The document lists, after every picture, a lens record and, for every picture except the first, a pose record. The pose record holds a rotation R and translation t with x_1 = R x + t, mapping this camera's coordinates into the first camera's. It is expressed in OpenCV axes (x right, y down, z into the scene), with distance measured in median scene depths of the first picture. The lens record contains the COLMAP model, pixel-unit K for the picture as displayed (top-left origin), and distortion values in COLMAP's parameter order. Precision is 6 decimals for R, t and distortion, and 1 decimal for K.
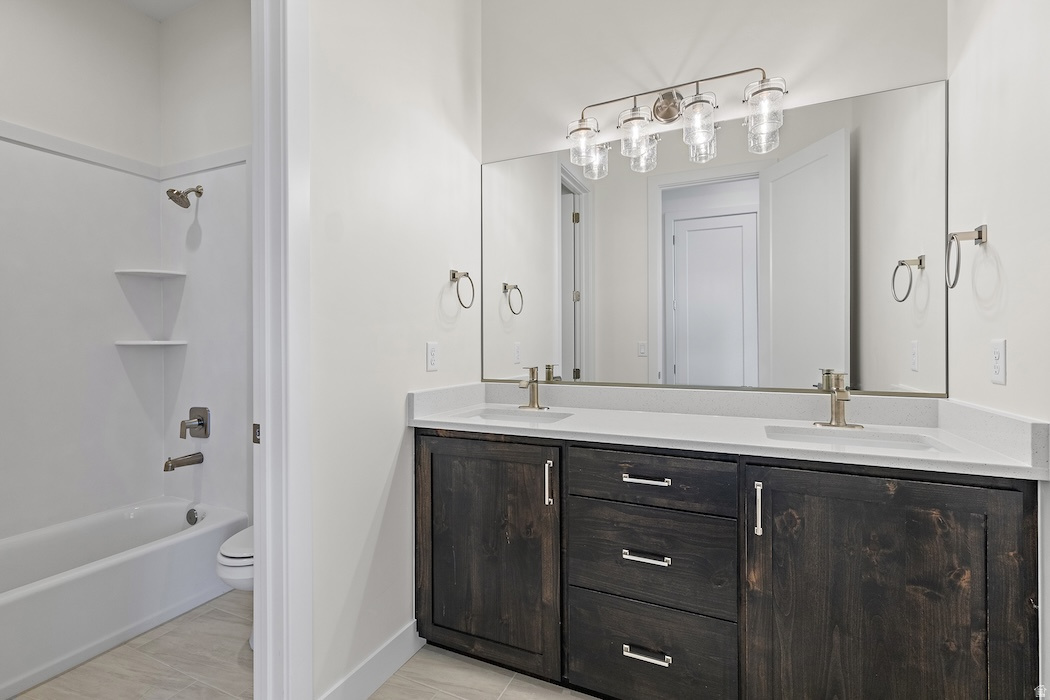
lens RADIAL K [[479.5, 0, 523.8], [0, 479.5, 345.3], [0, 0, 1]] dist [0.000504, 0.000400]
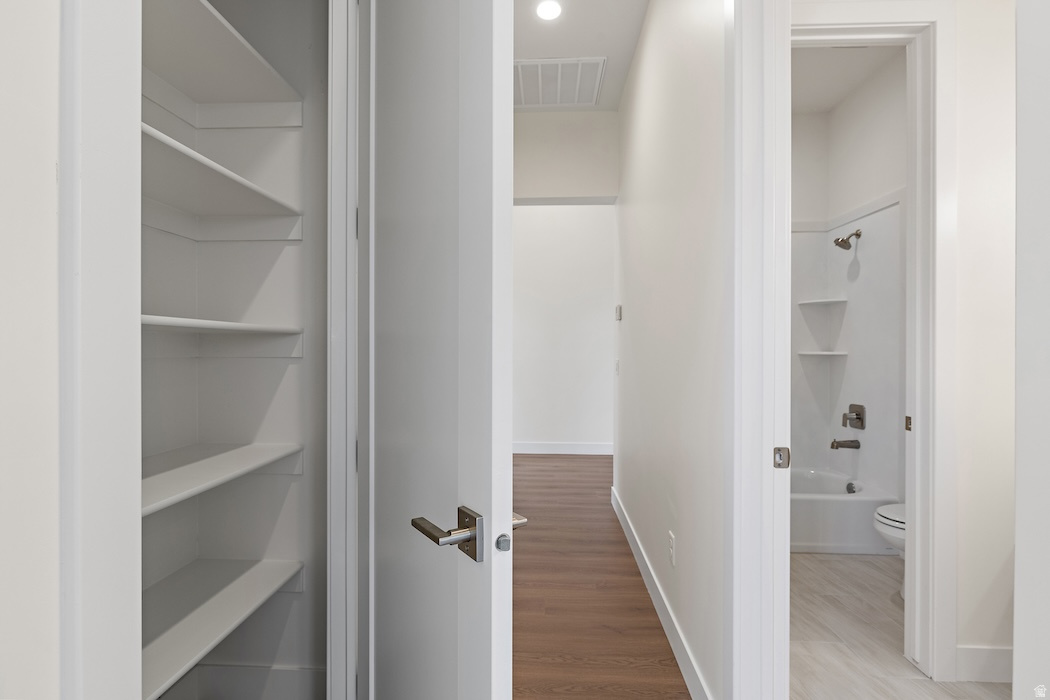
lens RADIAL K [[479.5, 0, 524.0], [0, 479.5, 350.3], [0, 0, 1]] dist [0.000504, 0.000400]
pose [[0.379465, 0.003187, -0.925201, 0.168557], [-0.006911, 0.999976, 0.000610, -0.008699], [0.925180, 0.006163, 0.379478, -0.308827]]
